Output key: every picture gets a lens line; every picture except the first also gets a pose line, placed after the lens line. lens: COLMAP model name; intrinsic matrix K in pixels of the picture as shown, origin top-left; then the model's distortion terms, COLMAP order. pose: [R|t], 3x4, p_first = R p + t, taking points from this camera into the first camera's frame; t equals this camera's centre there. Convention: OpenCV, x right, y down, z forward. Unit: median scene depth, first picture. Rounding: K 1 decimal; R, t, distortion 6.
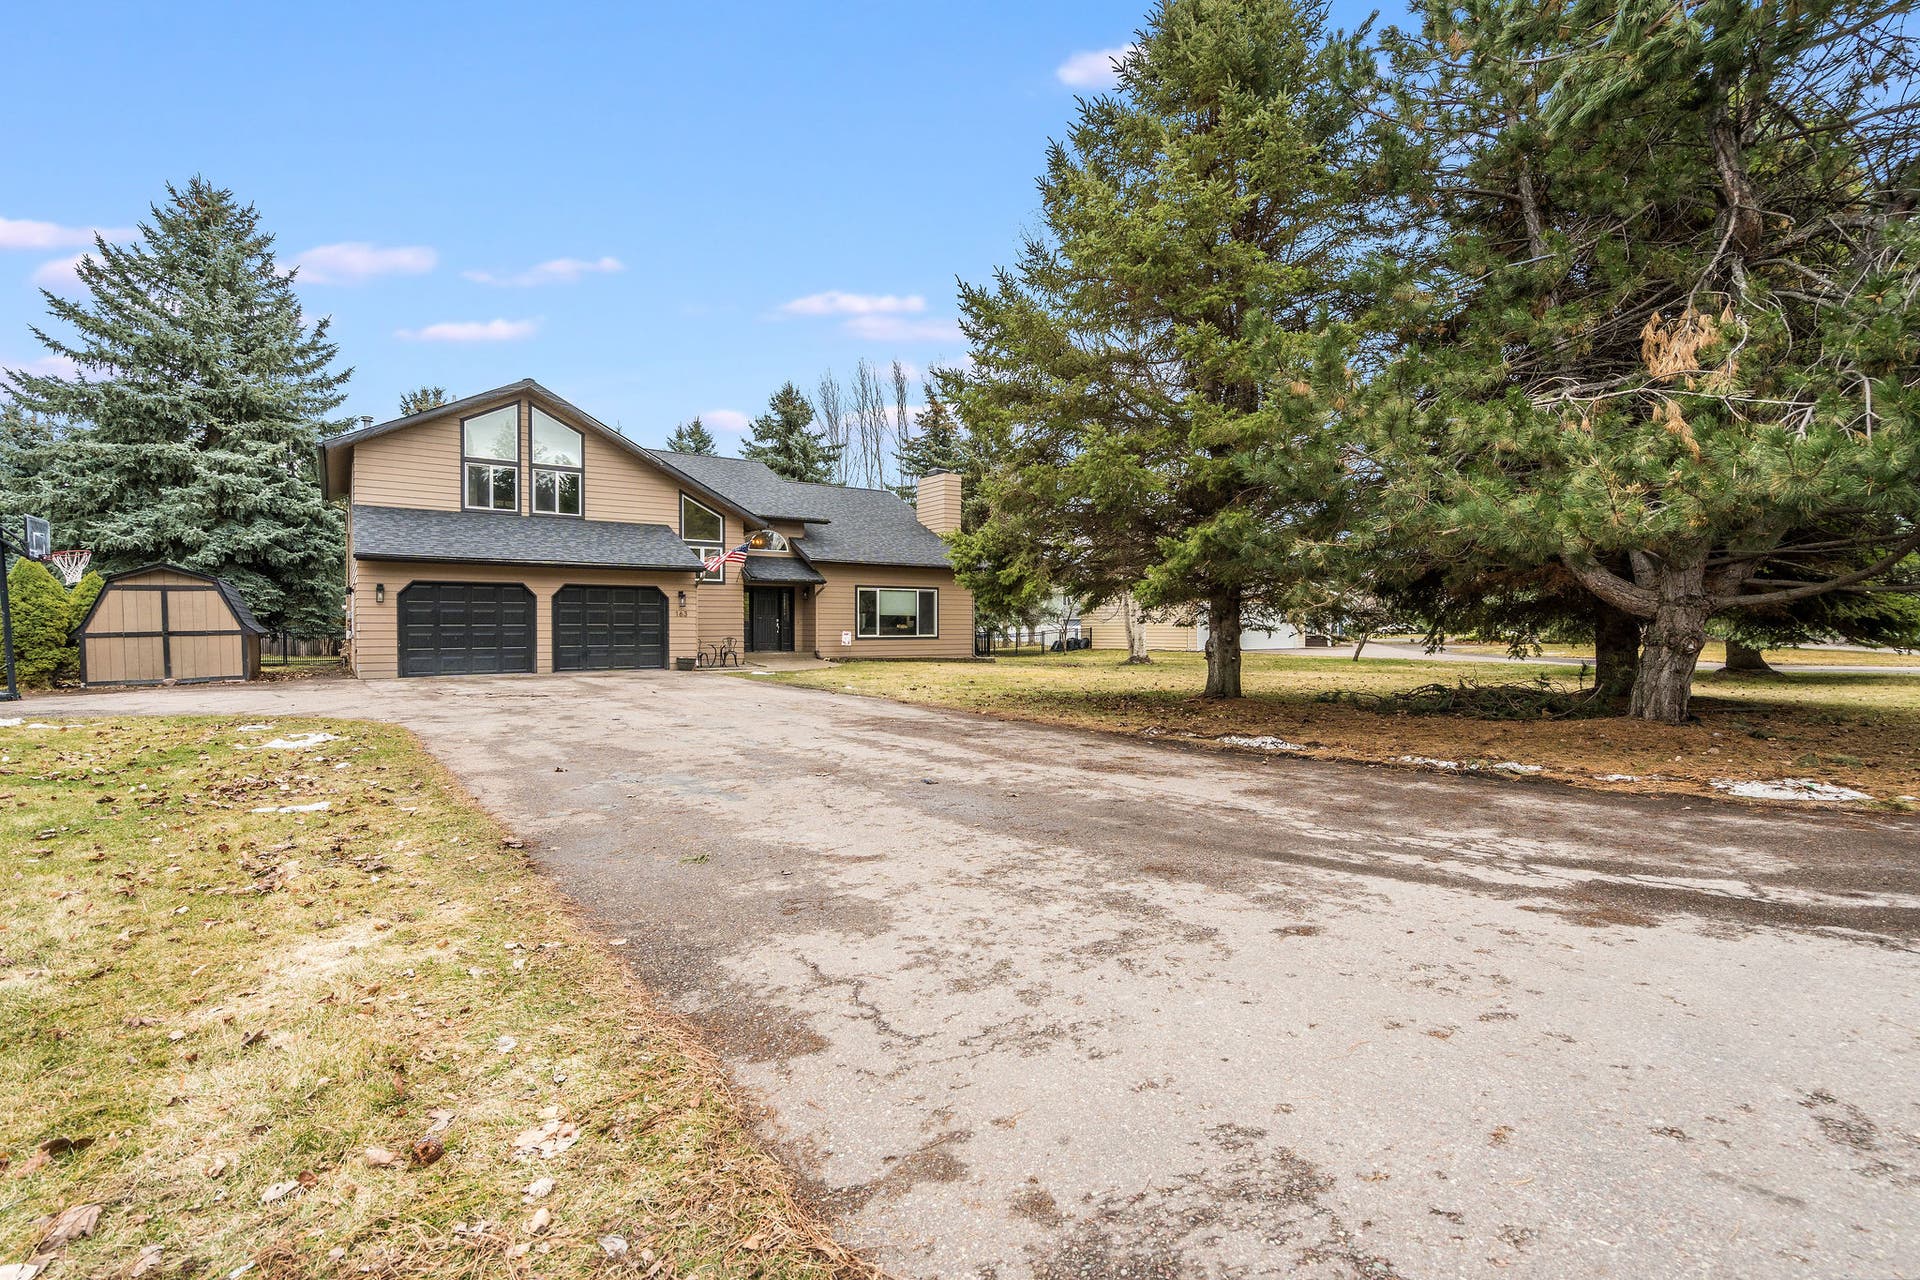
lens RADIAL K [[905.6, 0, 960.8], [0, 905.6, 617.0], [0, 0, 1]] dist [-0.000133, 0.000747]
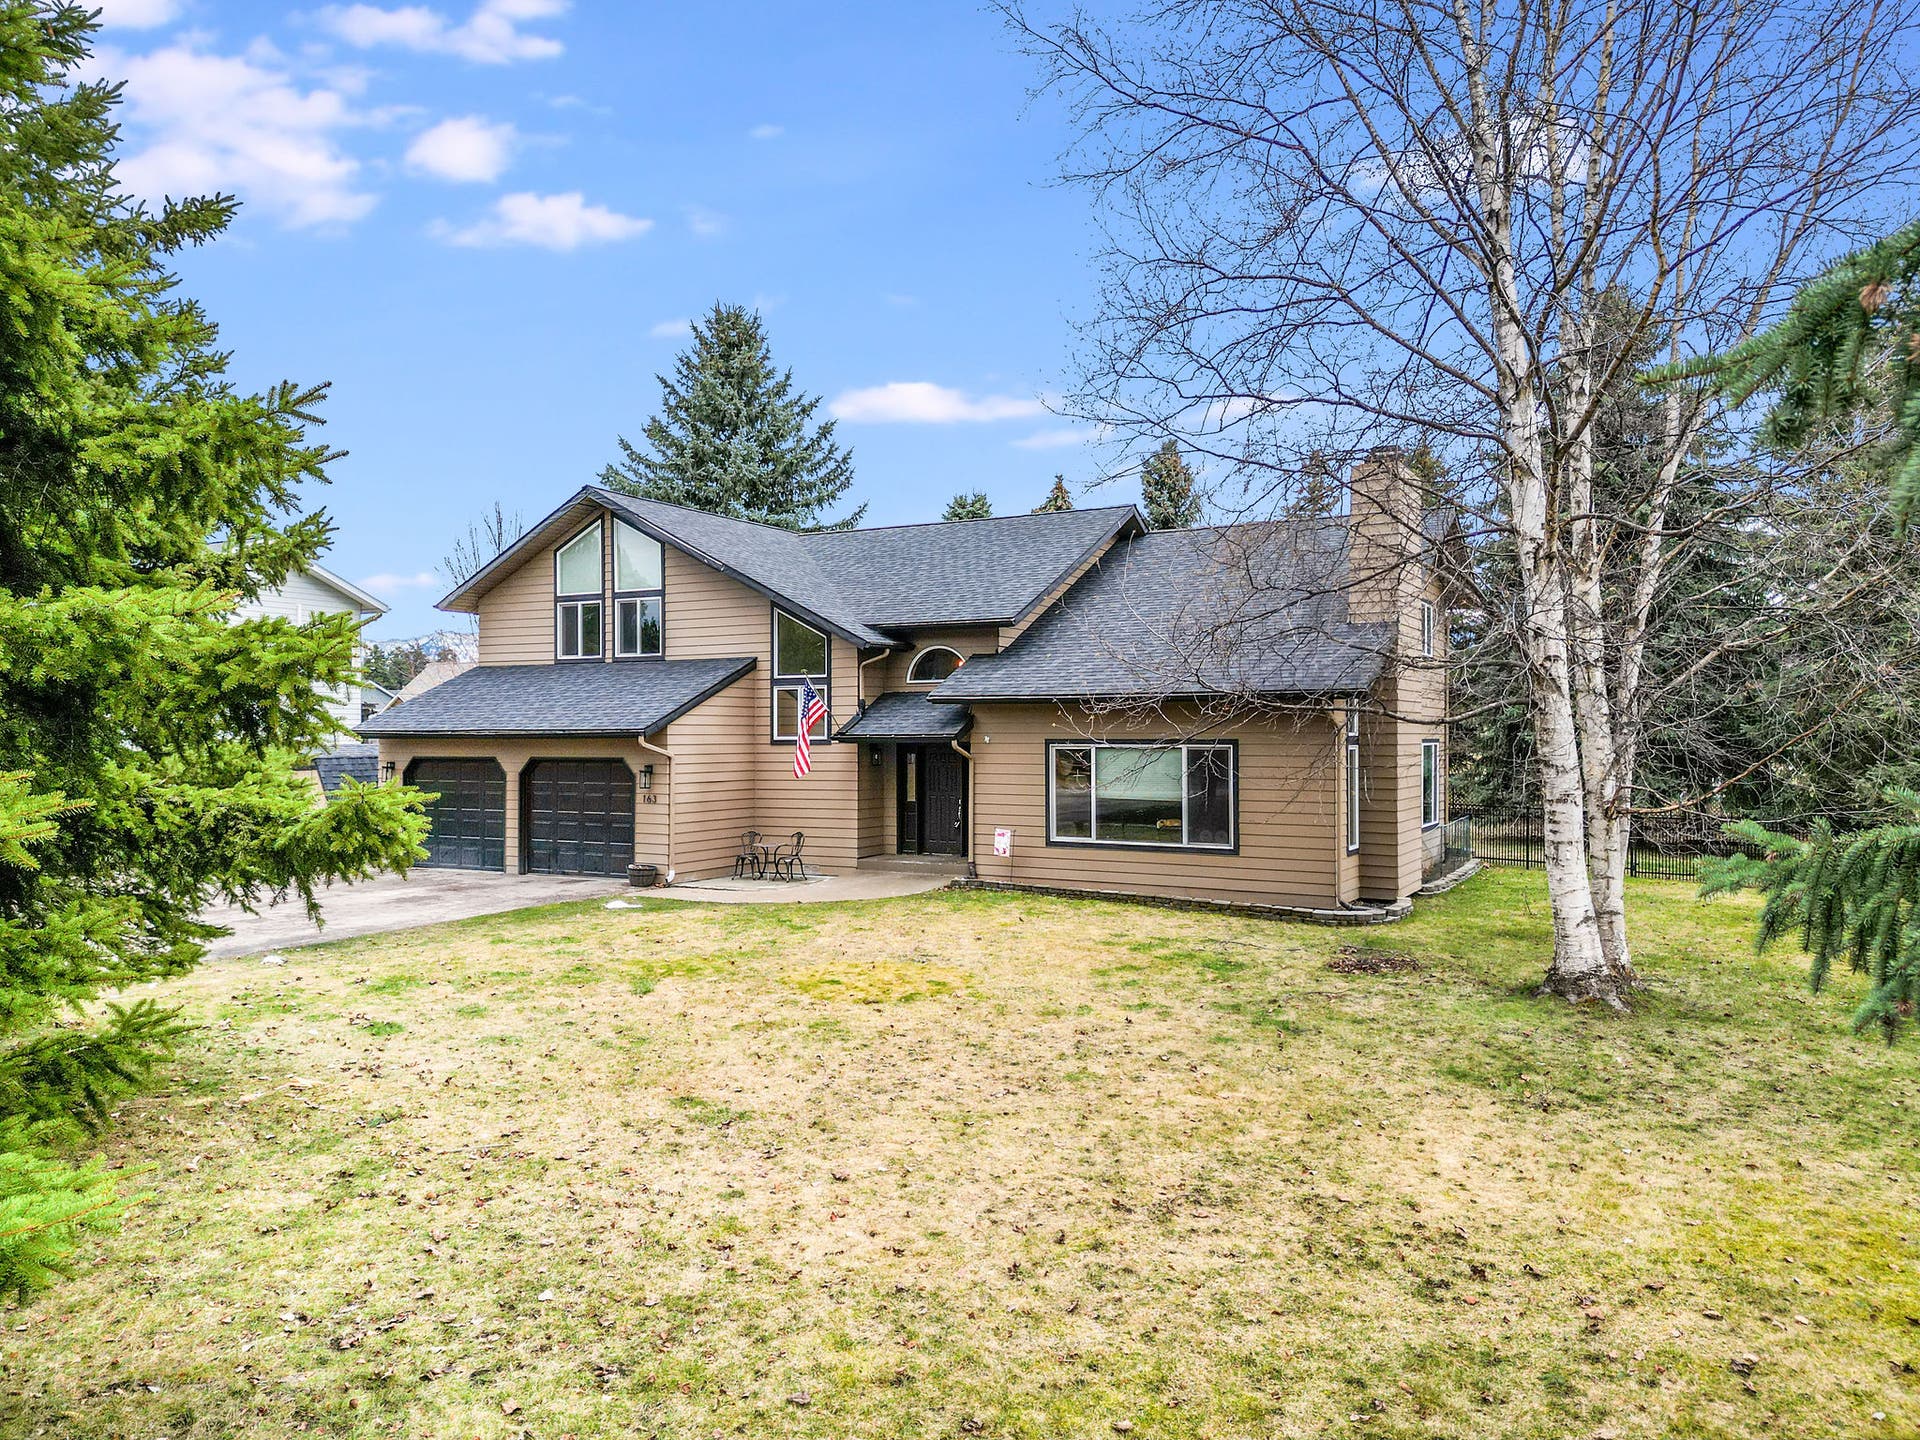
lens RADIAL K [[1390.8, 0, 951.4], [0, 1390.8, 694.5], [0, 0, 1]] dist [0.094339, 0.000181]
pose [[0.405125, -0.022842, -0.913976, 0.699370], [0.007656, 0.999738, -0.021592, -0.054551], [0.914229, 0.001750, 0.405194, 0.761078]]
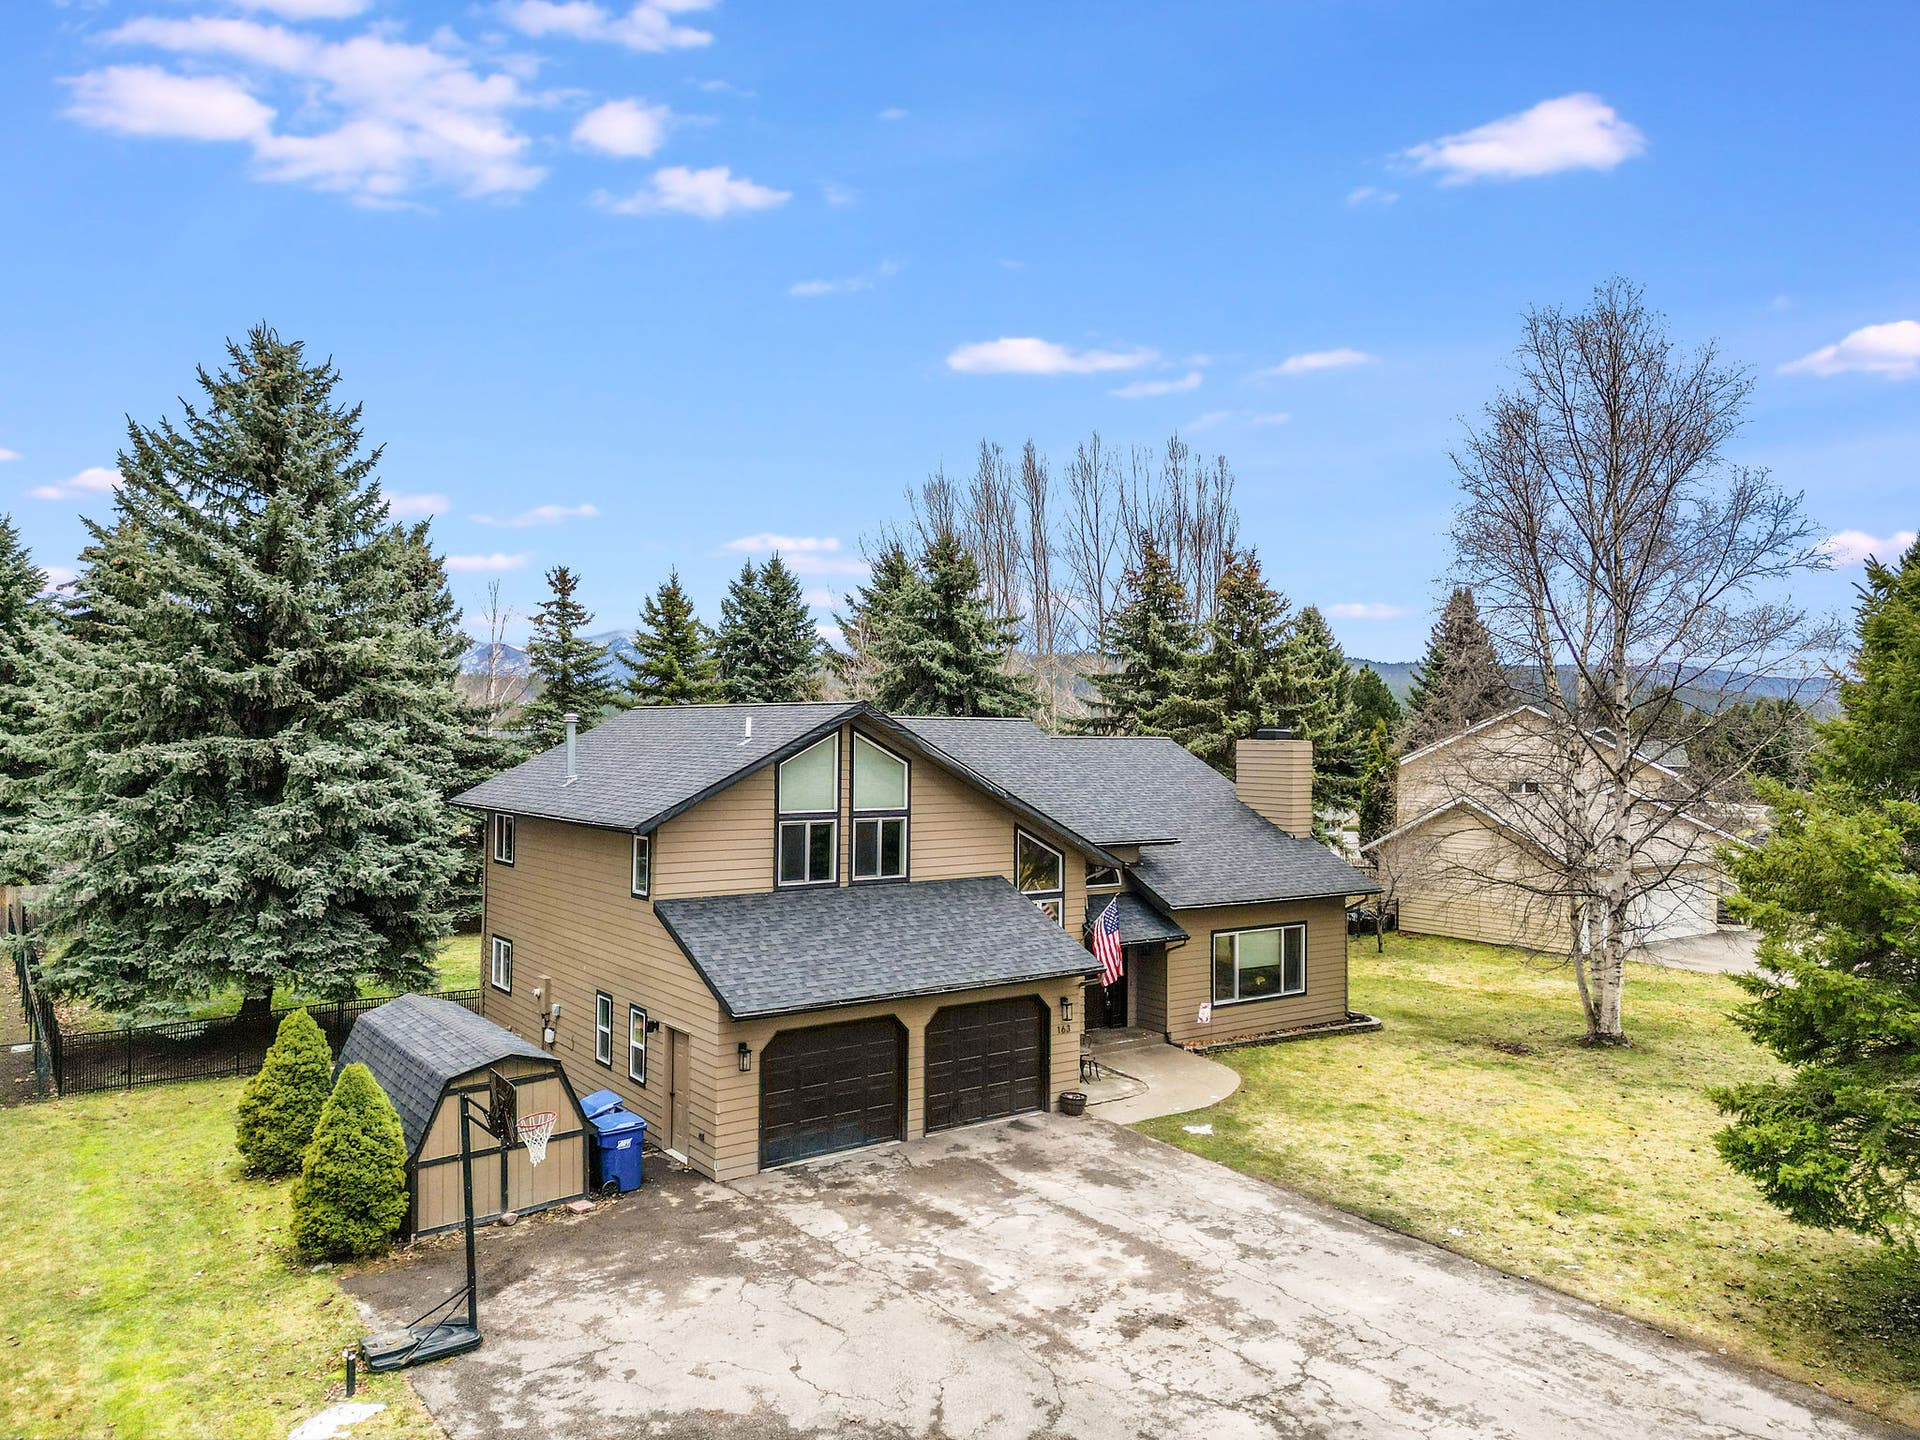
lens RADIAL K [[1390.8, 0, 951.4], [0, 1390.8, 694.5], [0, 0, 1]] dist [0.094339, 0.000181]
pose [[0.999857, 0.013938, 0.009539, -0.396925], [-0.013802, 0.999805, -0.014155, -0.240476], [-0.009734, 0.014021, 0.999854, -0.092924]]
